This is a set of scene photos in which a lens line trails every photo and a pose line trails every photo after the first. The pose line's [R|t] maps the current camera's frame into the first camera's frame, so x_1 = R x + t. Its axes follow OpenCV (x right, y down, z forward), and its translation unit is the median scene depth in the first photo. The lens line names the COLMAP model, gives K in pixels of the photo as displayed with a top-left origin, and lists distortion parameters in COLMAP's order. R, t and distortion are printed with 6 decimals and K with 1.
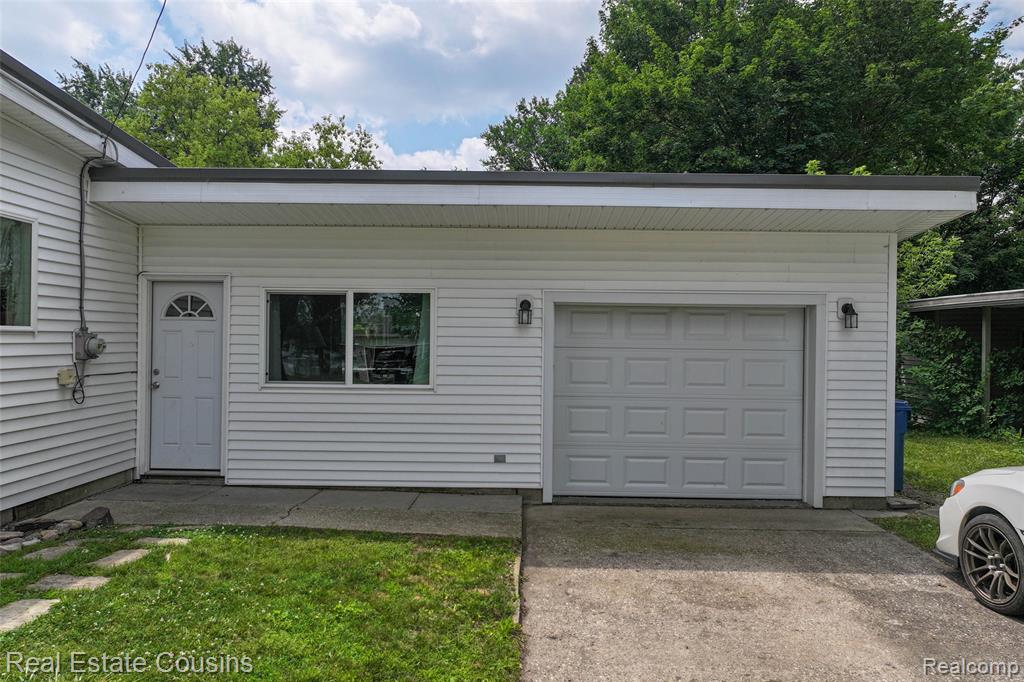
lens RADIAL K [[717.3, 0, 511.2], [0, 717.3, 337.7], [0, 0, 1]] dist [0.000140, 0.015869]
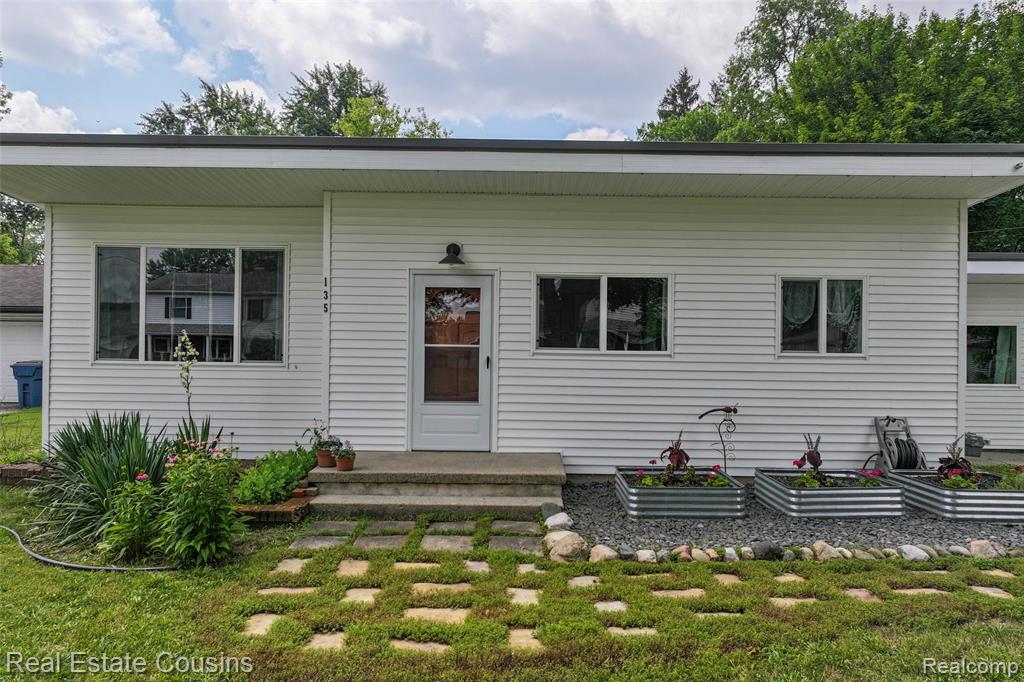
lens RADIAL K [[717.3, 0, 512.5], [0, 717.3, 337.7], [0, 0, 1]] dist [0.000140, 0.015869]
pose [[0.999885, 0.000181, 0.015166, -0.417643], [-0.000174, 1.000000, -0.000425, -0.011880], [-0.015166, 0.000422, 0.999885, -0.188276]]
